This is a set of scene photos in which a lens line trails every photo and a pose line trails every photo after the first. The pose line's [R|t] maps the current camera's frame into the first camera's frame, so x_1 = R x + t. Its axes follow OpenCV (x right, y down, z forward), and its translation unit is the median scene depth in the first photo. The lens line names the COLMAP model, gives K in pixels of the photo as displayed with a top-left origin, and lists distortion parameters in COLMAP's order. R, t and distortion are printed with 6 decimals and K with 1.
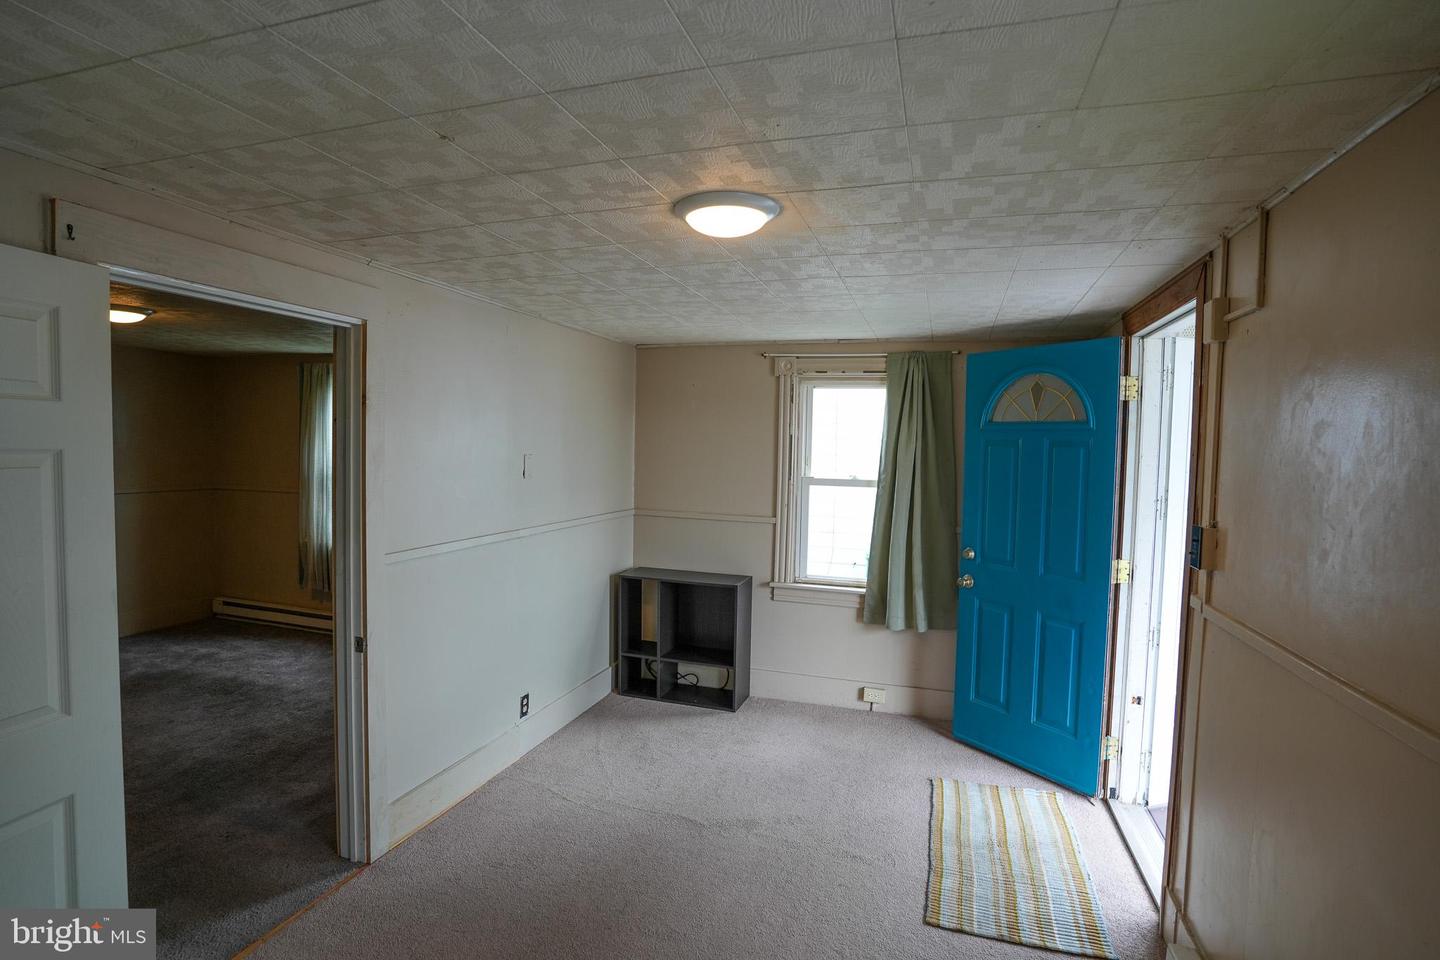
lens RADIAL K [[702.7, 0, 720.9], [0, 702.7, 480.0], [0, 0, 1]] dist [-0.088071, 0.042883]
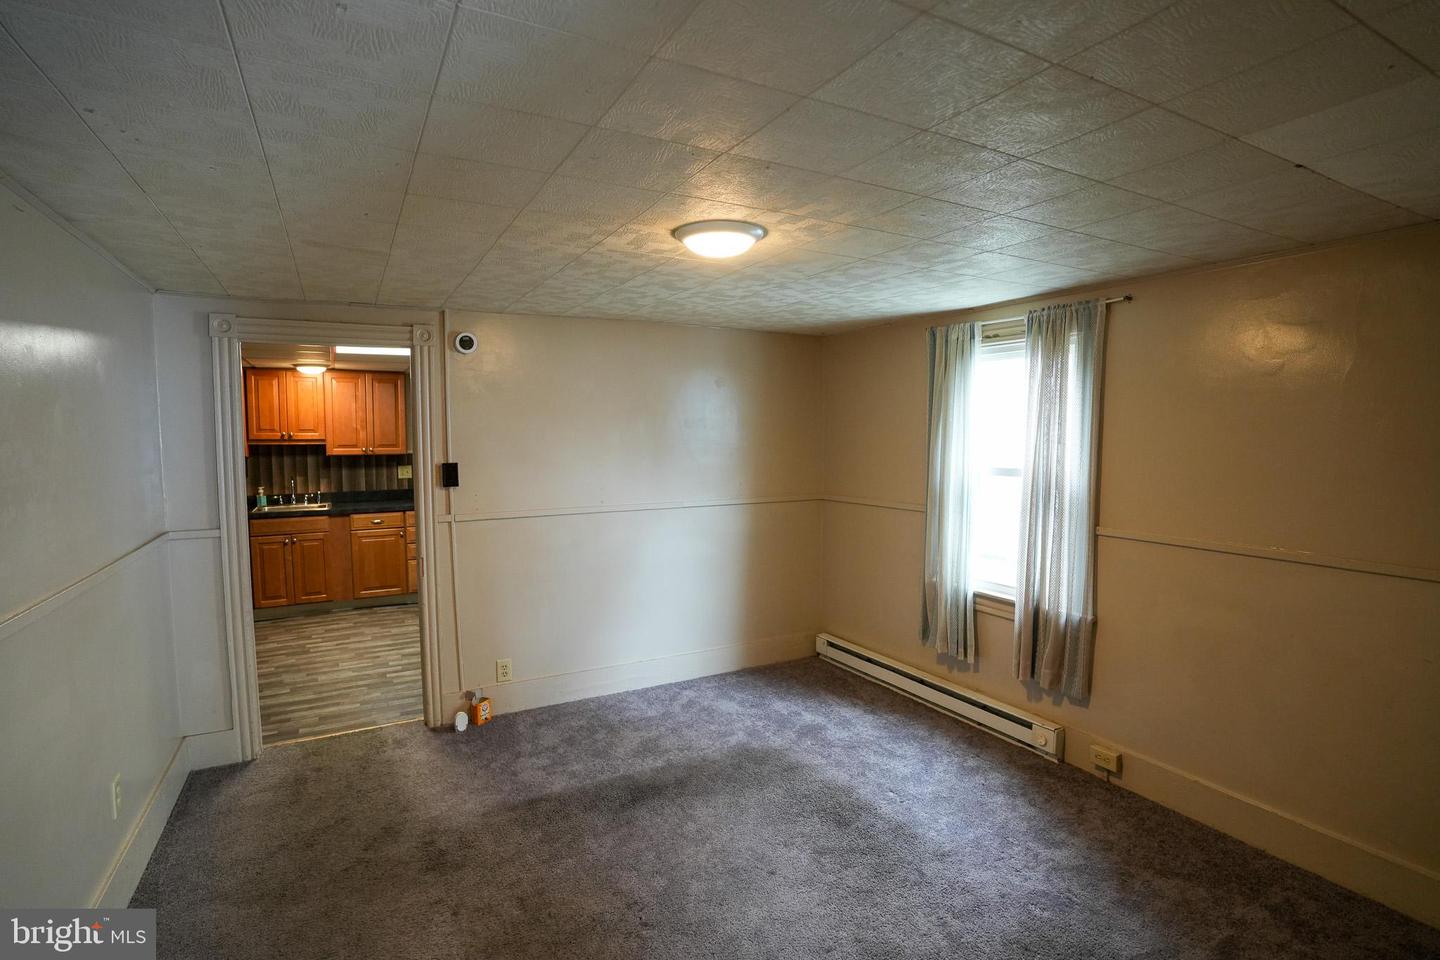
lens RADIAL K [[702.7, 0, 720.9], [0, 702.7, 480.0], [0, 0, 1]] dist [-0.088071, 0.042883]
pose [[0.726331, 0.023336, -0.686949, -0.315595], [-0.017288, 0.999728, 0.015682, -0.025518], [0.687128, 0.000486, 0.726536, 0.375165]]
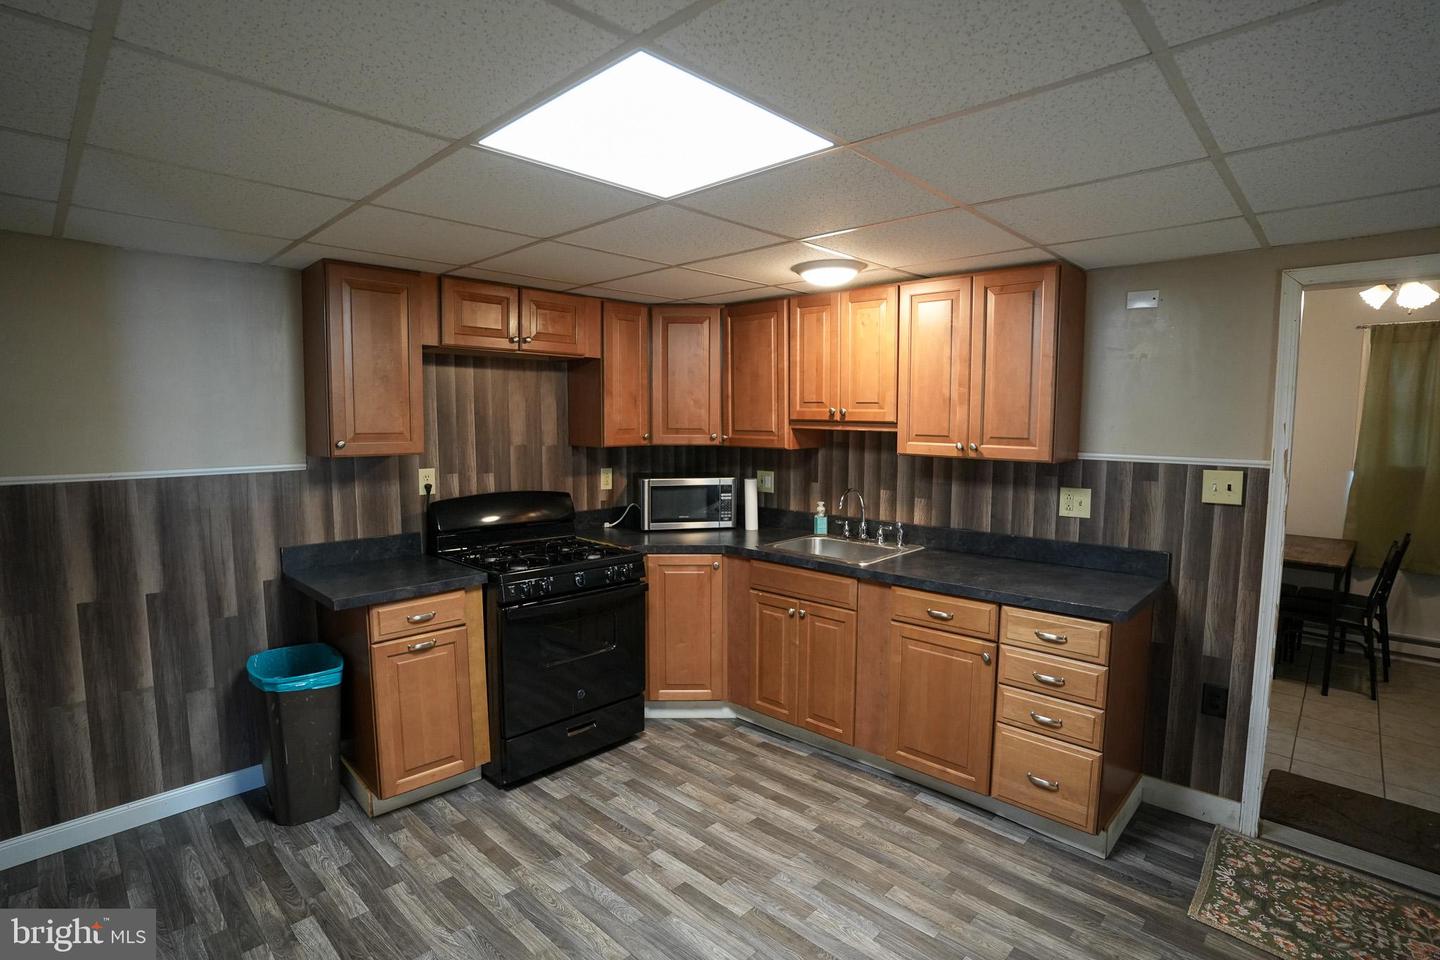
lens RADIAL K [[702.7, 0, 720.9], [0, 702.7, 480.0], [0, 0, 1]] dist [-0.088071, 0.042883]
pose [[-0.437371, 0.063110, -0.897064, -0.723125], [-0.058050, 0.993473, 0.098195, -0.049119], [0.897405, 0.095022, -0.430853, 0.675544]]
